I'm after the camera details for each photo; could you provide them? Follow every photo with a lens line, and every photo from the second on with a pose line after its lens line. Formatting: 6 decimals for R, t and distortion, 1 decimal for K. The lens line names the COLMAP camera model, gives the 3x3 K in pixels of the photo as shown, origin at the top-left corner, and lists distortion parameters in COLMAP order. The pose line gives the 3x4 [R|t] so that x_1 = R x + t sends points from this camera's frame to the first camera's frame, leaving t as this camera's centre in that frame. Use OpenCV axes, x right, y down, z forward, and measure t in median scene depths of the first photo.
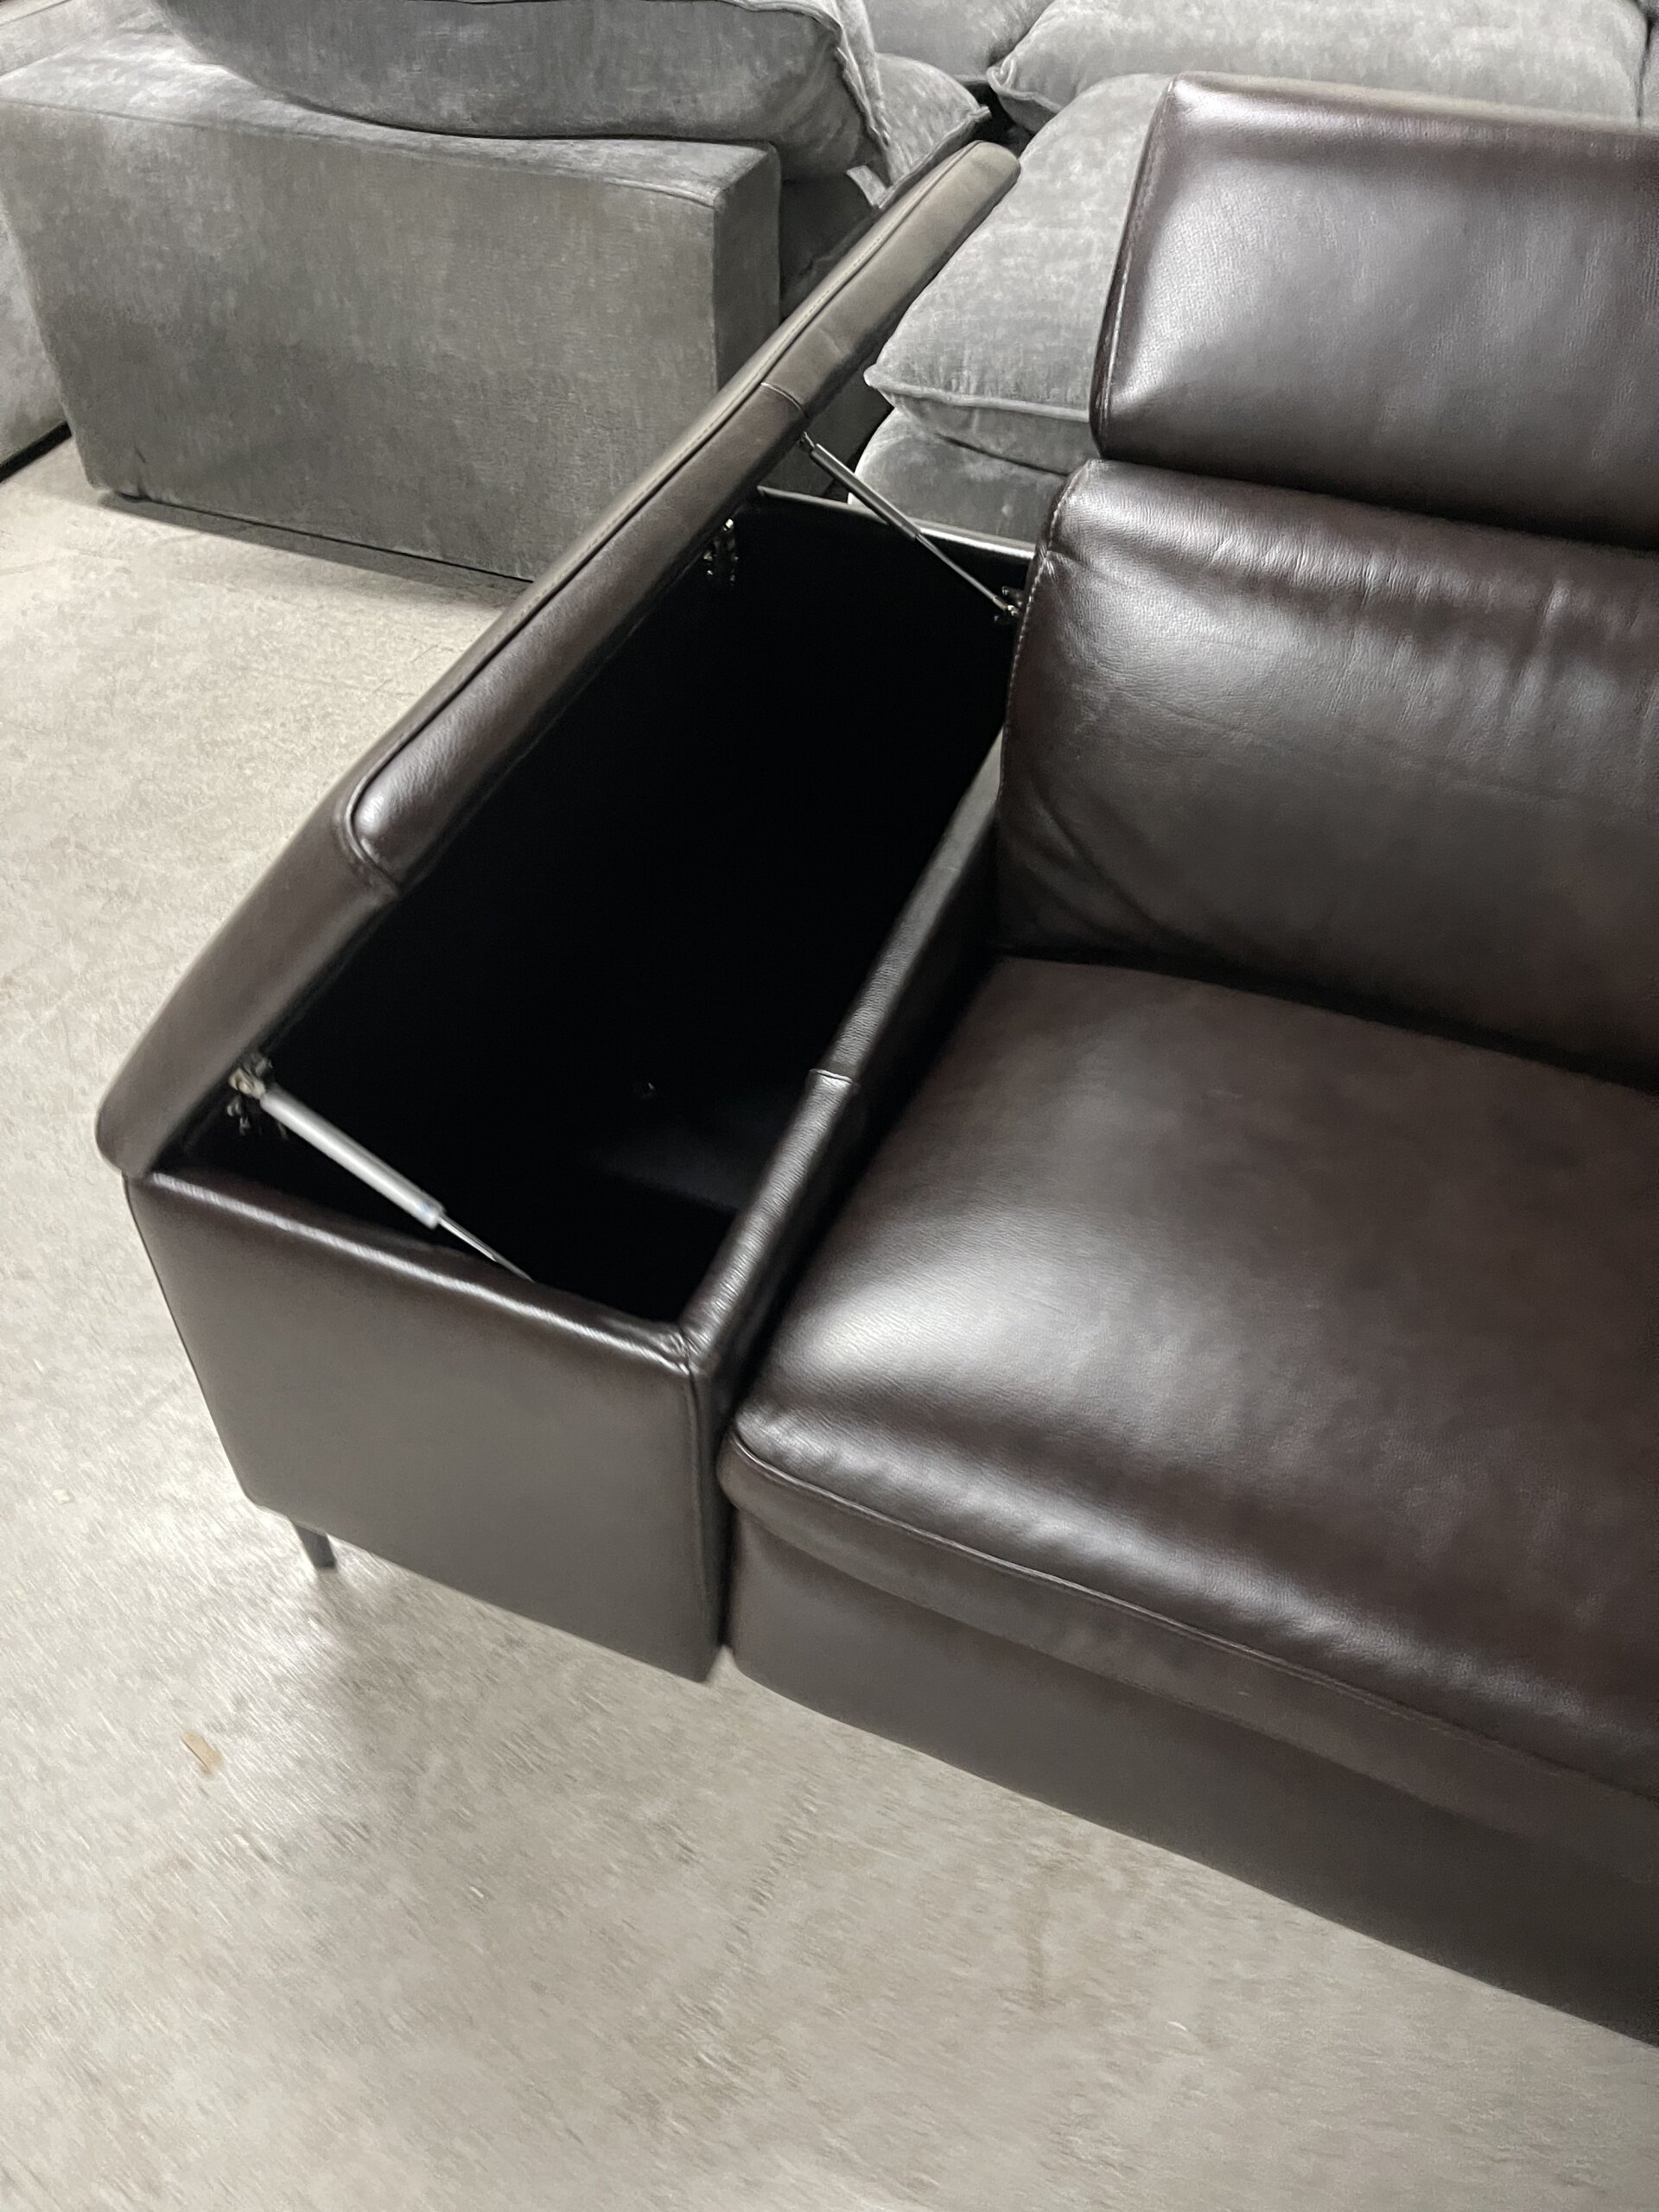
lens RADIAL K [[1666.8, 0, 766.7], [0, 1666.8, 1108.8], [0, 0, 1]] dist [0.057185, -0.061794]
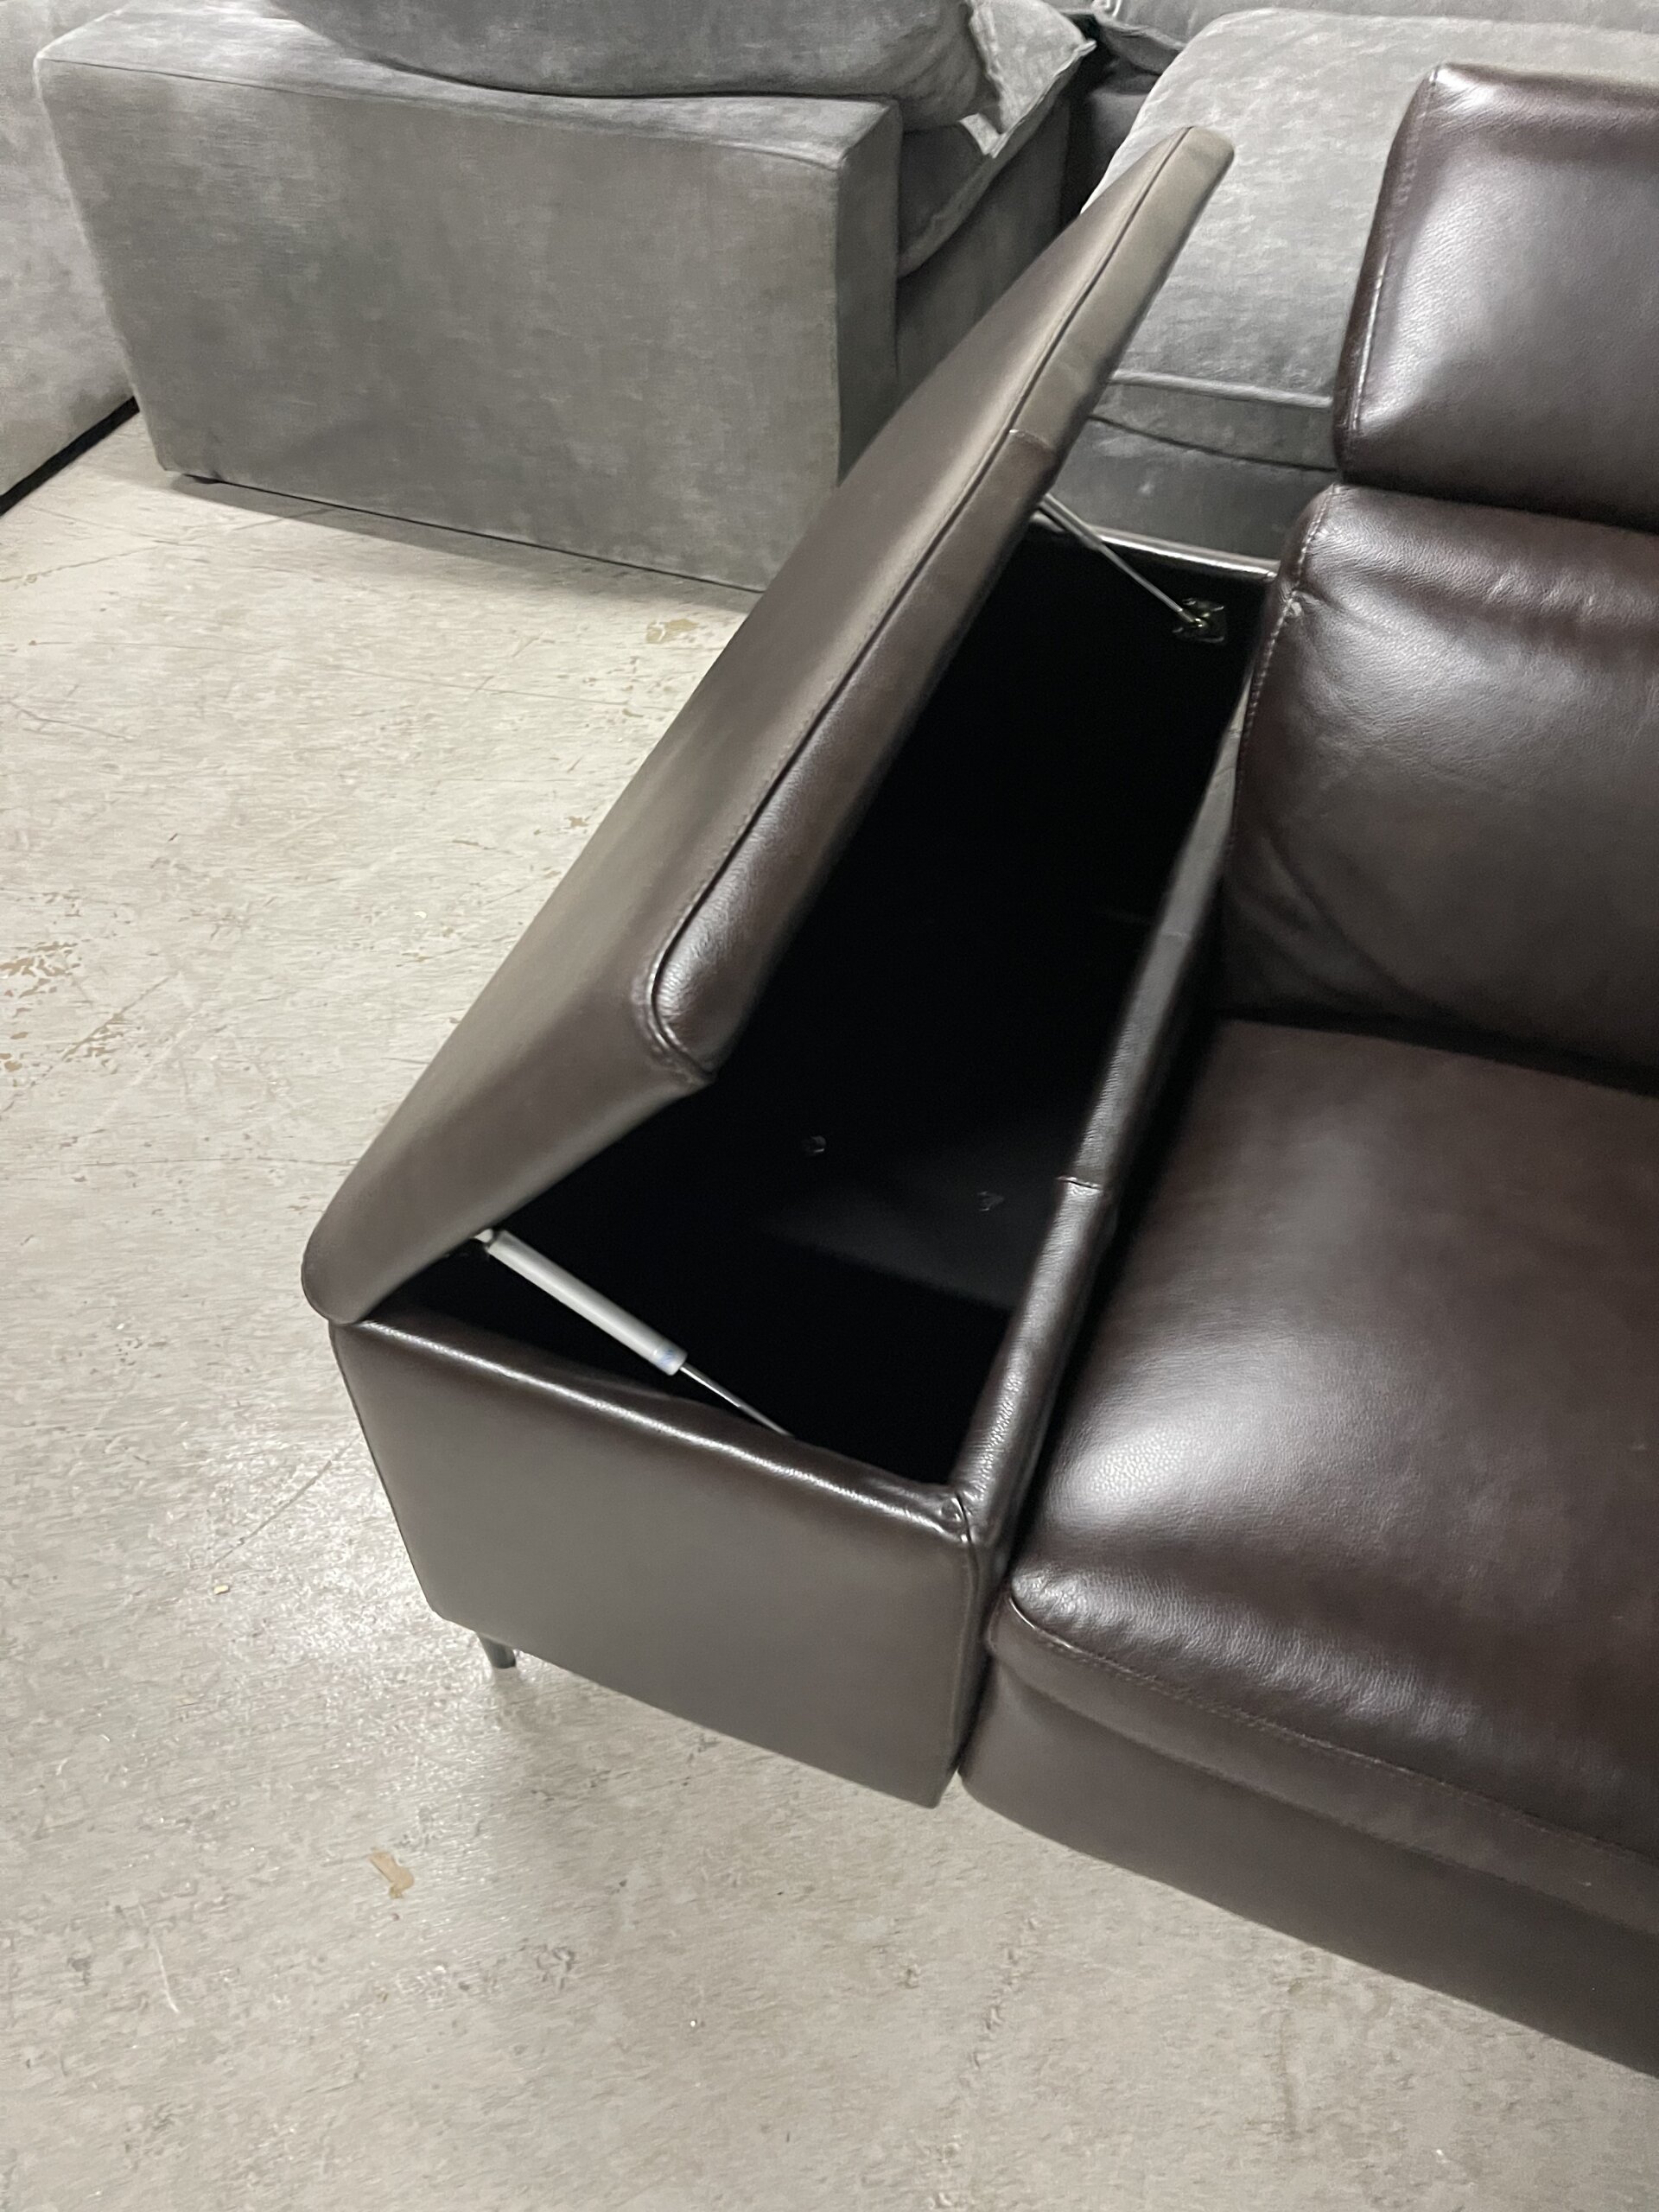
lens RADIAL K [[1661.9, 0, 792.3], [0, 1661.9, 1100.5], [0, 0, 1]] dist [0.063858, -0.077150]
pose [[0.999812, -0.019398, -0.000436, -0.080410], [0.019399, 0.998945, 0.041634, -0.071851], [-0.000372, -0.041635, 0.999133, 0.055887]]
